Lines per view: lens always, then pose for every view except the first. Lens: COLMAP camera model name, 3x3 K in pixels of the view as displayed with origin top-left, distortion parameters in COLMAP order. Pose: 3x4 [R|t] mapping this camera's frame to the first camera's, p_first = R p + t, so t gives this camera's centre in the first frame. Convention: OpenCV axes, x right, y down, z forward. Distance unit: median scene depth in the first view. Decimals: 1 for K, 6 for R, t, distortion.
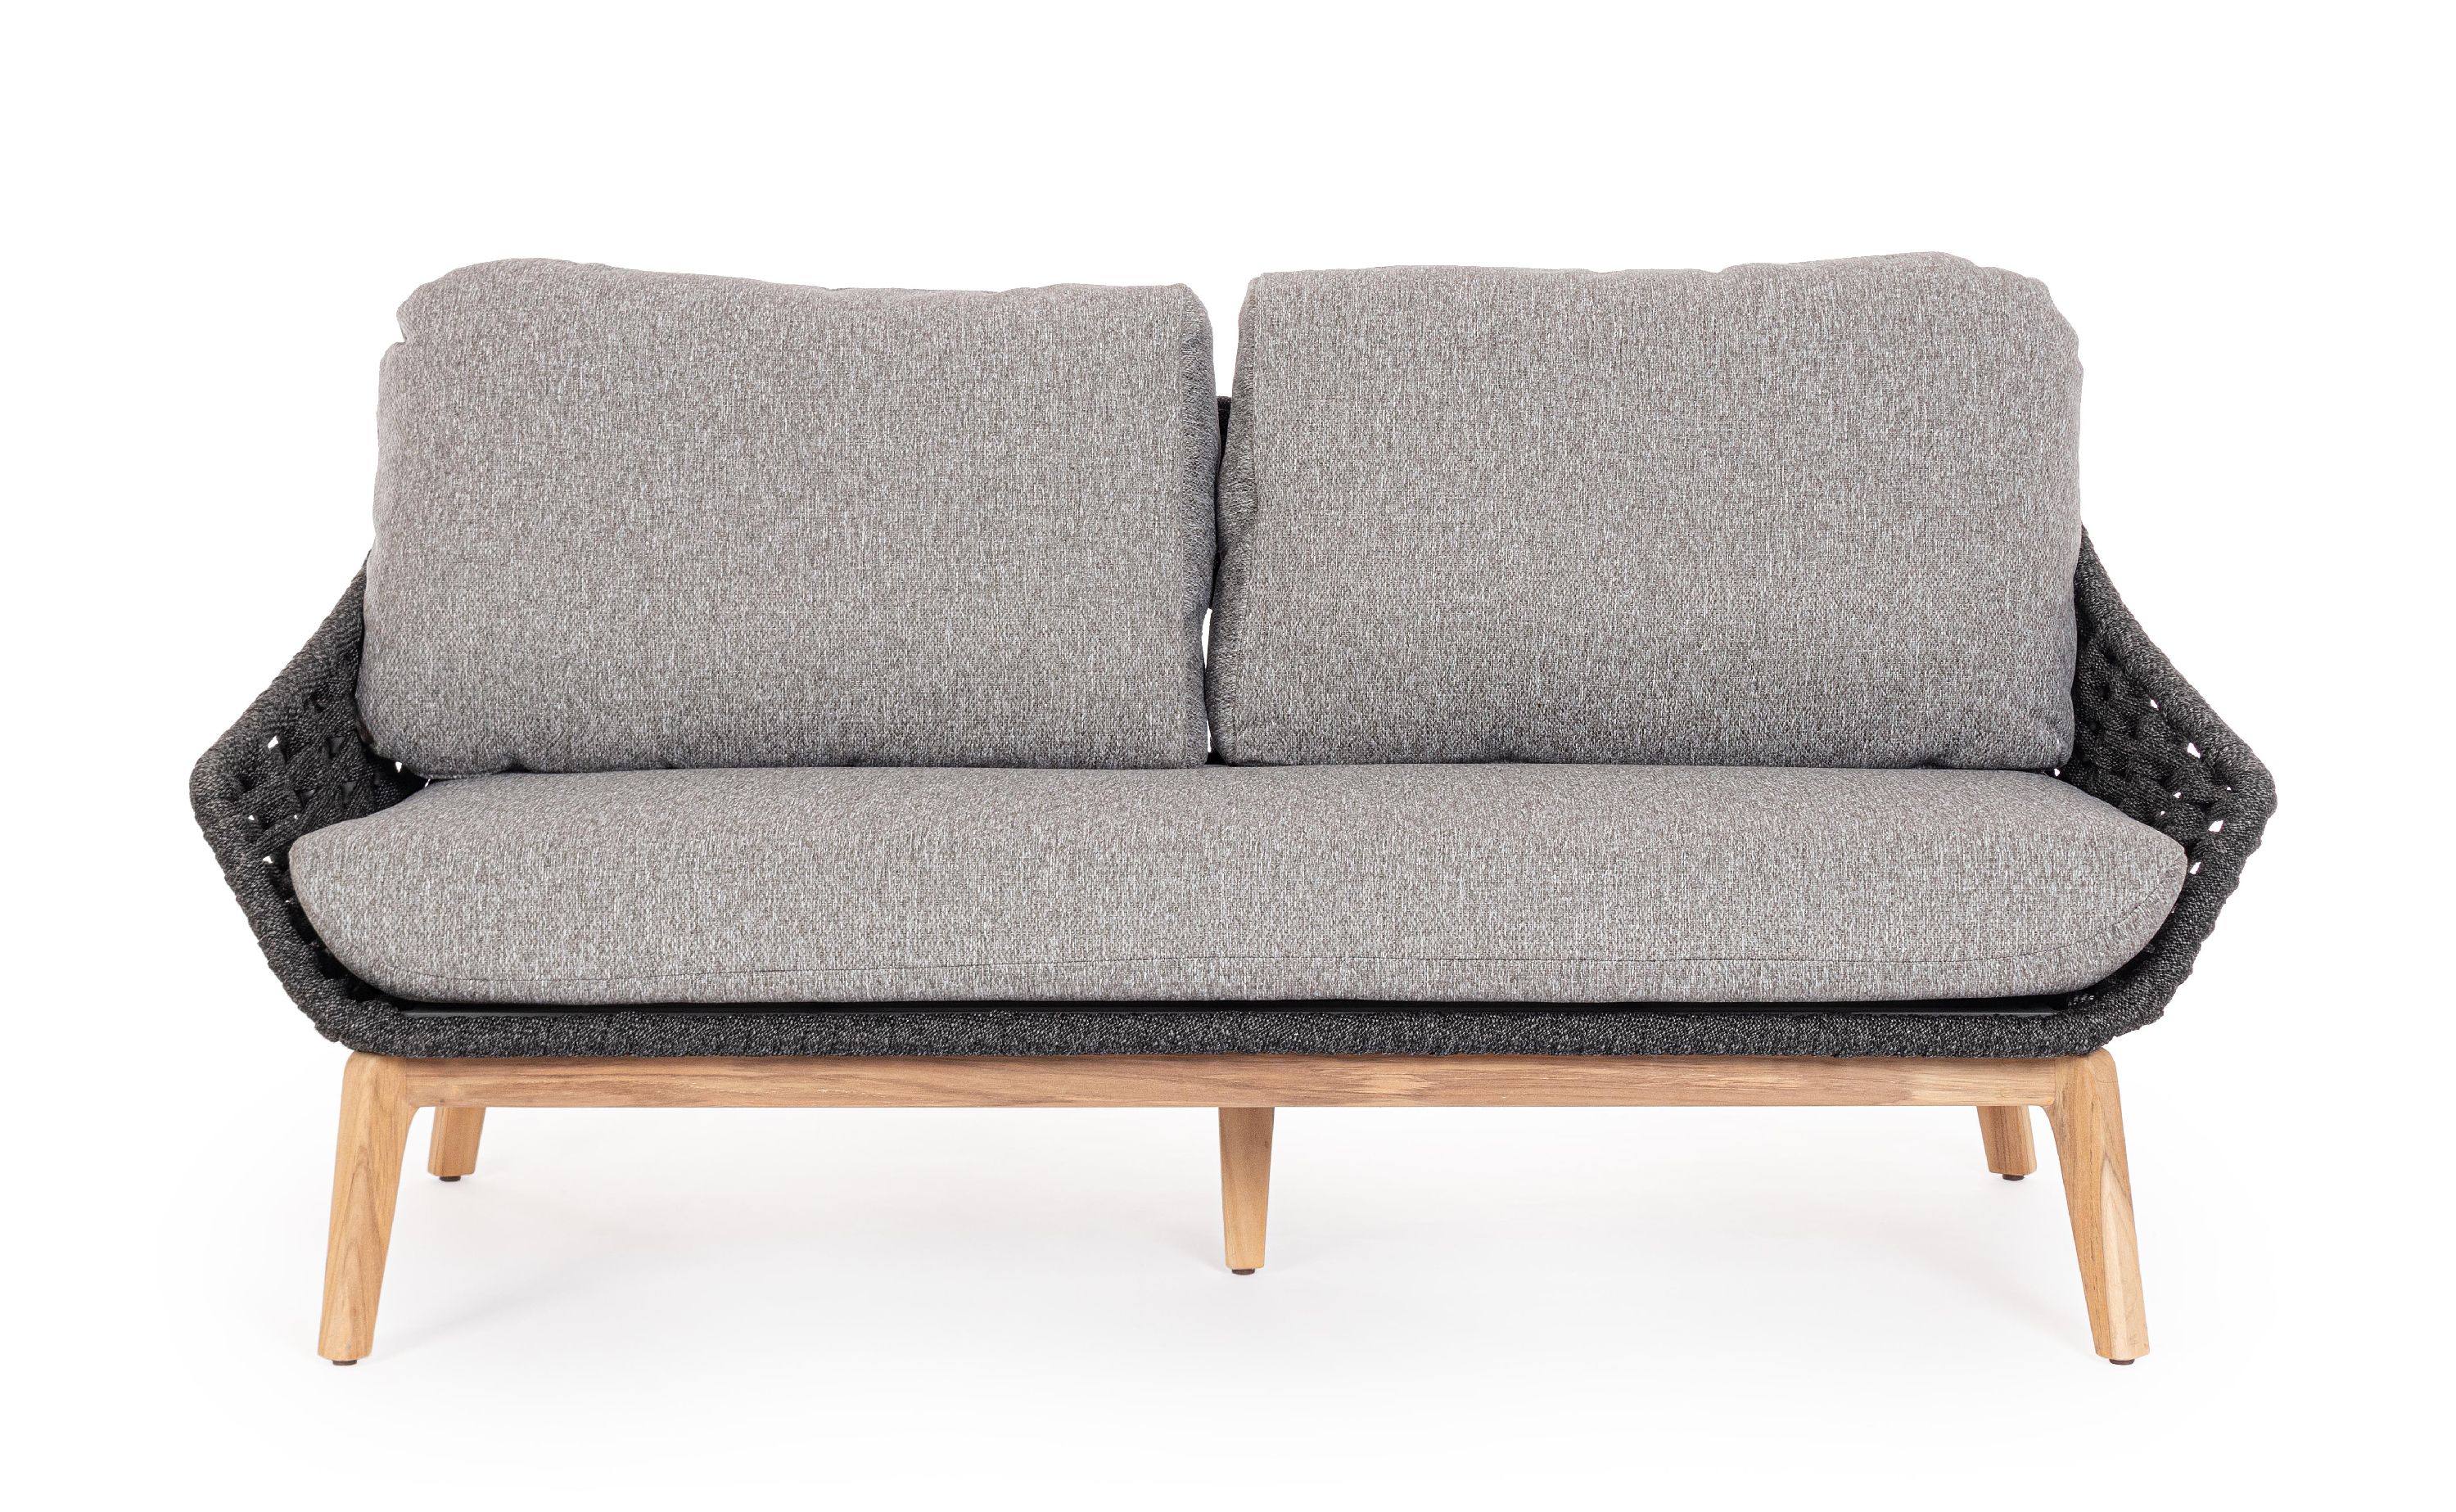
lens RADIAL K [[5264.6, 0, 1228.0], [0, 5264.6, 756.0], [0, 0, 1]] dist [0.018268, 0.061650]
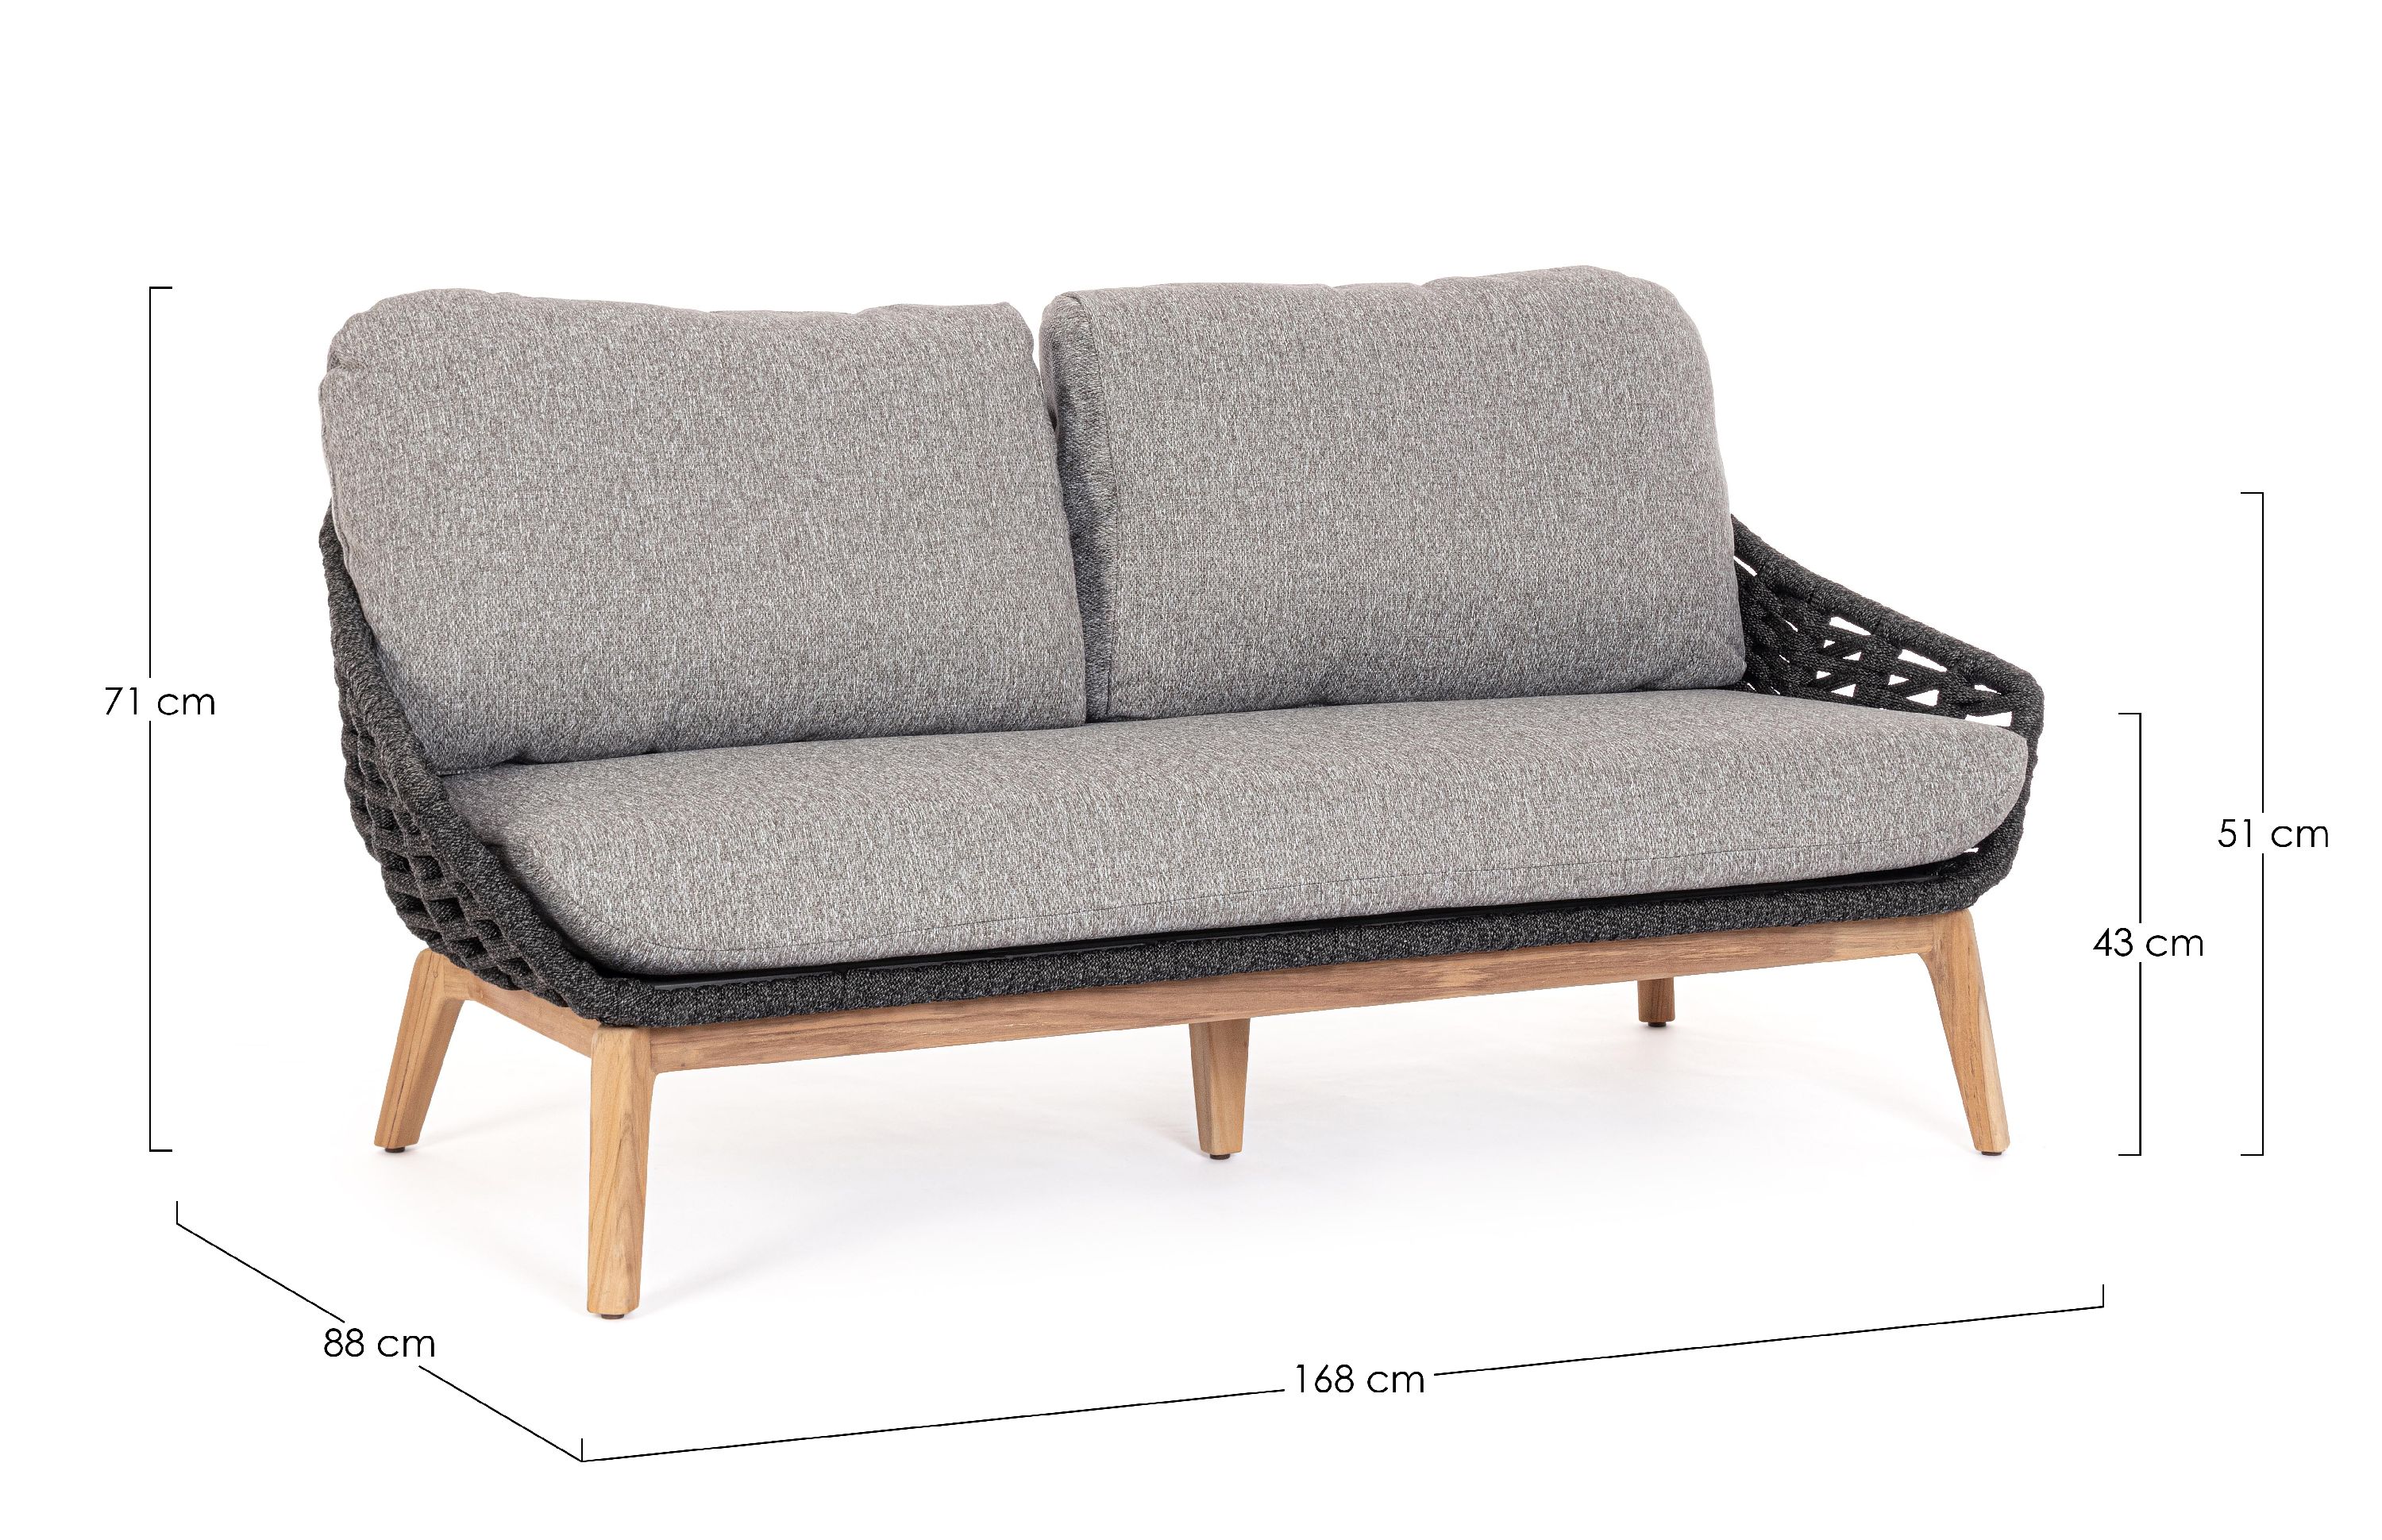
lens RADIAL K [[4405.3, 0, 1191.0], [0, 4405.3, 770.0], [0, 0, 1]] dist [0.003759, -0.001063]
pose [[0.905389, -0.061150, 0.420156, -0.393939], [0.055785, 0.998128, 0.025059, -0.010821], [-0.420902, 0.000750, 0.907106, 0.123809]]
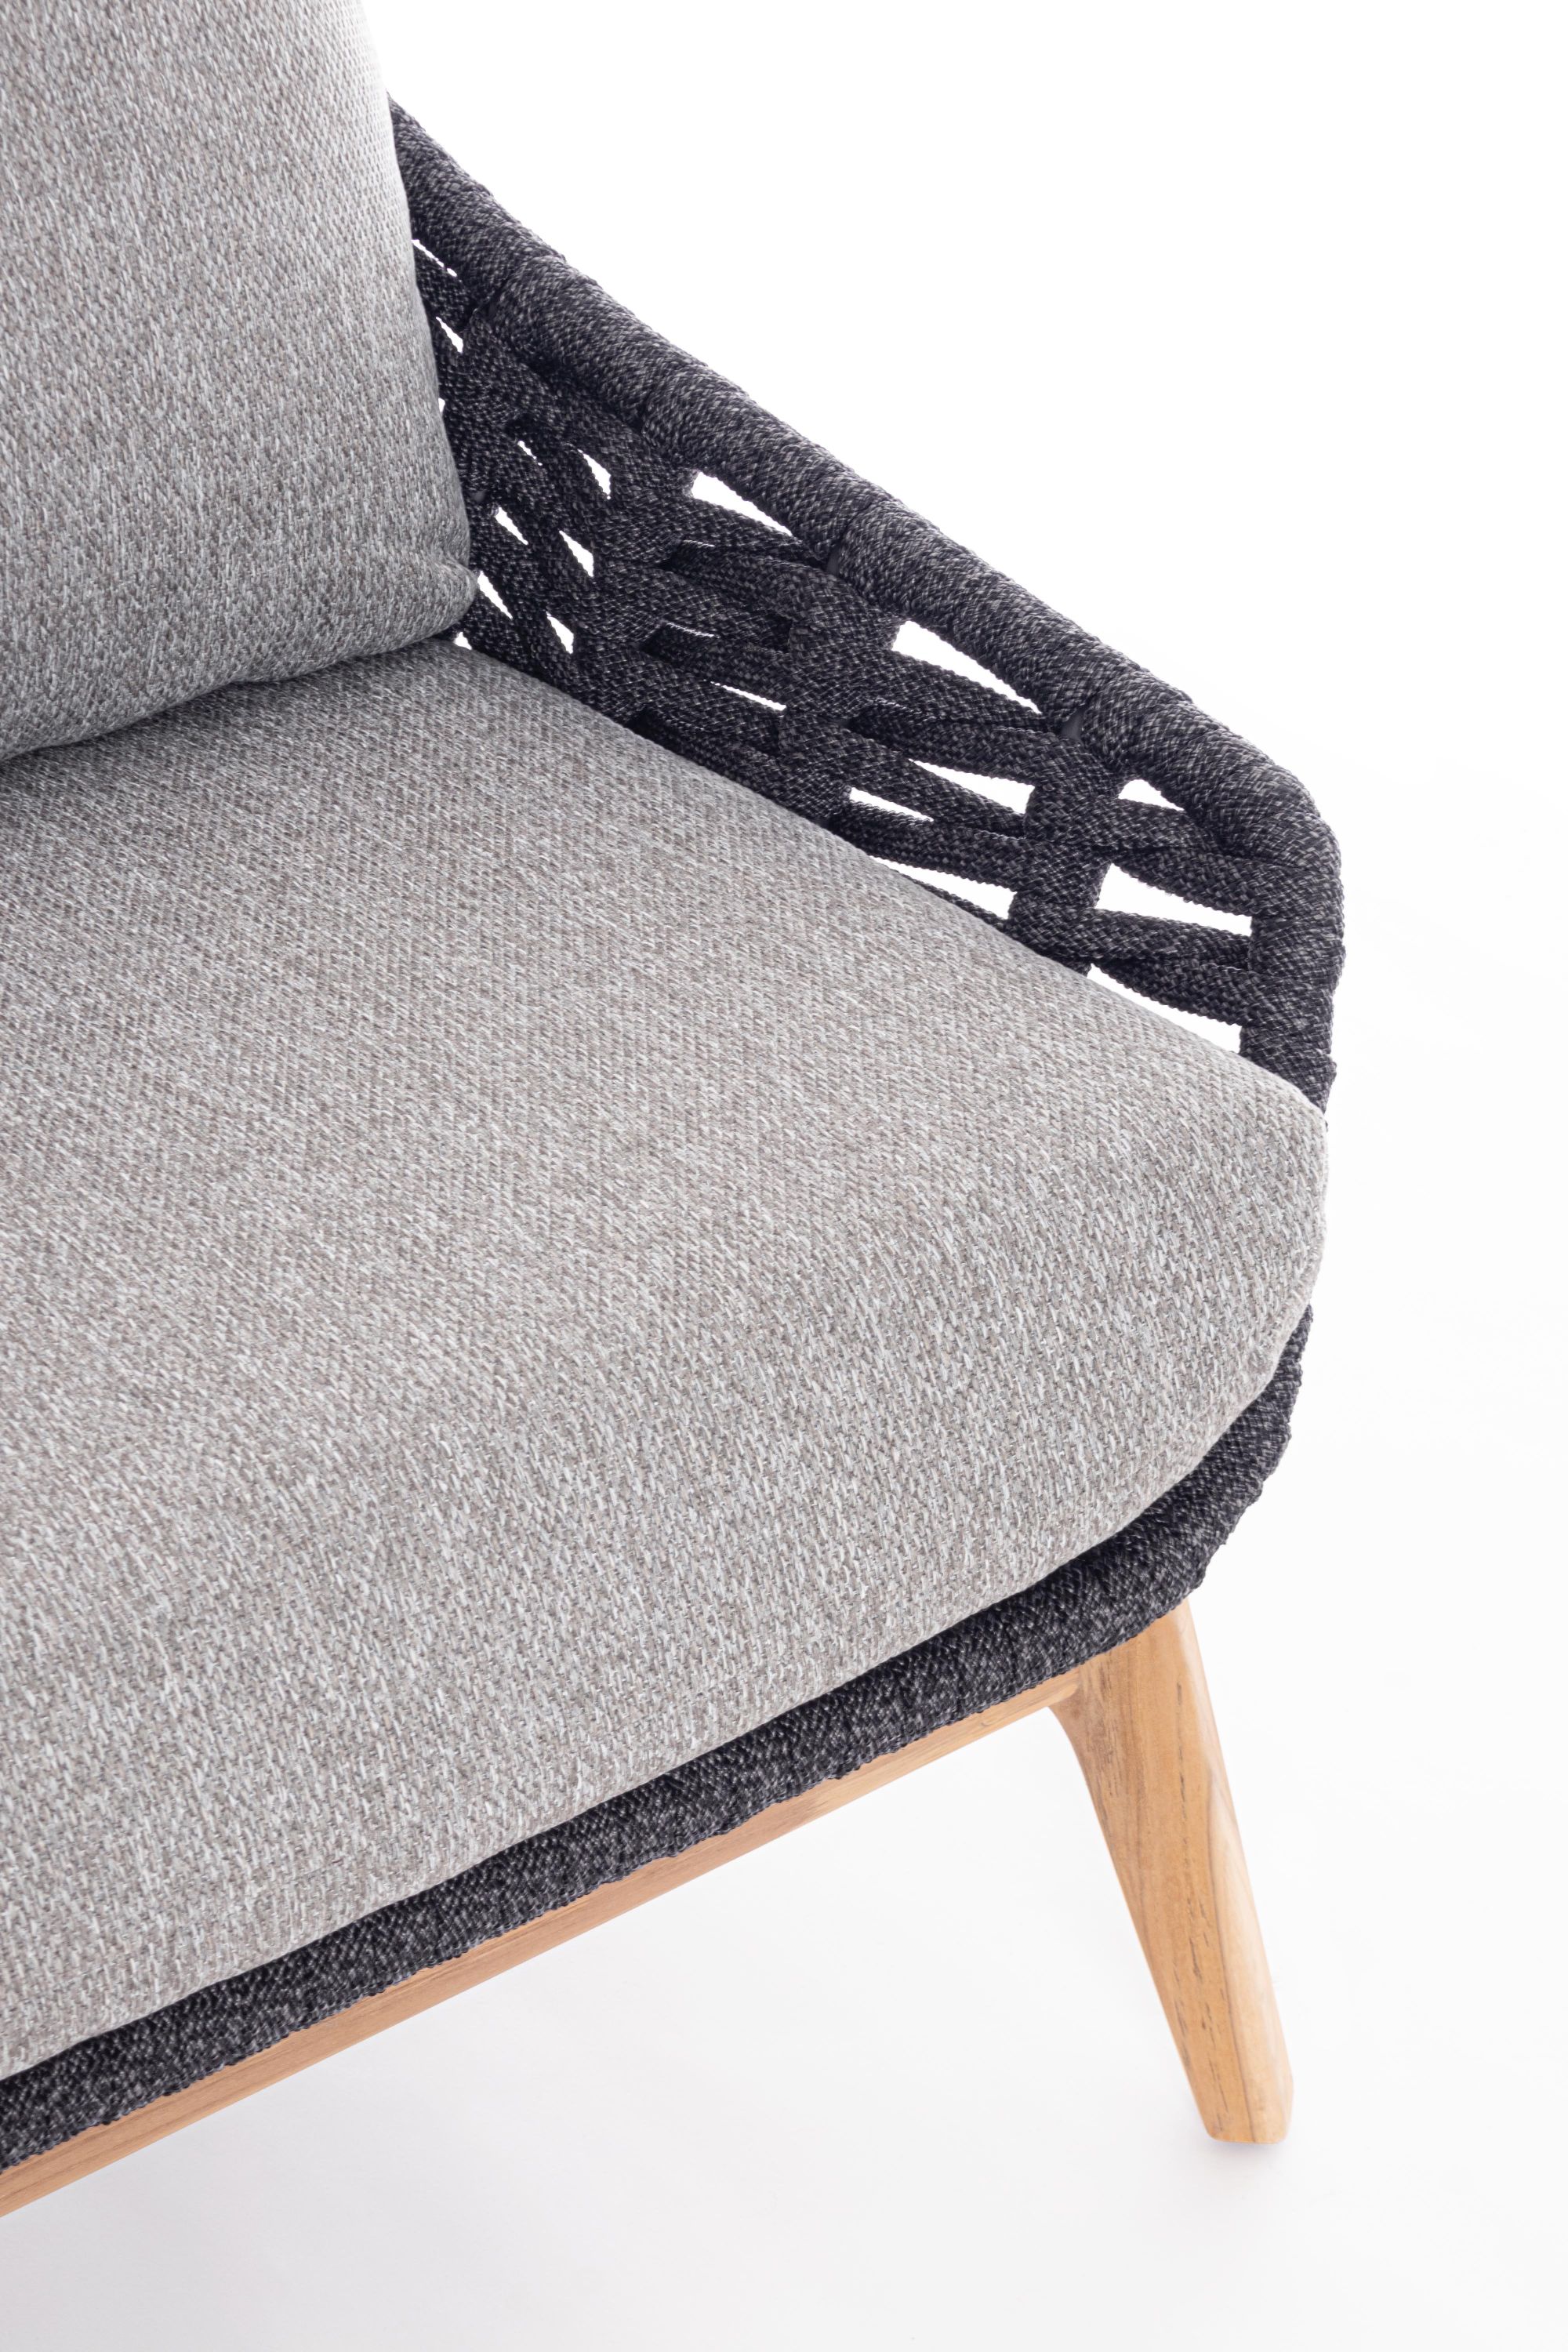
lens RADIAL K [[5362.7, 0, 784.0], [0, 5362.7, 1176.0], [0, 0, 1]] dist [0.090501, 0.265835]
pose [[0.806303, -0.333272, 0.488677, -0.059481], [0.105960, 0.894180, 0.434987, -0.152925], [-0.581935, -0.298951, 0.756294, 0.630277]]
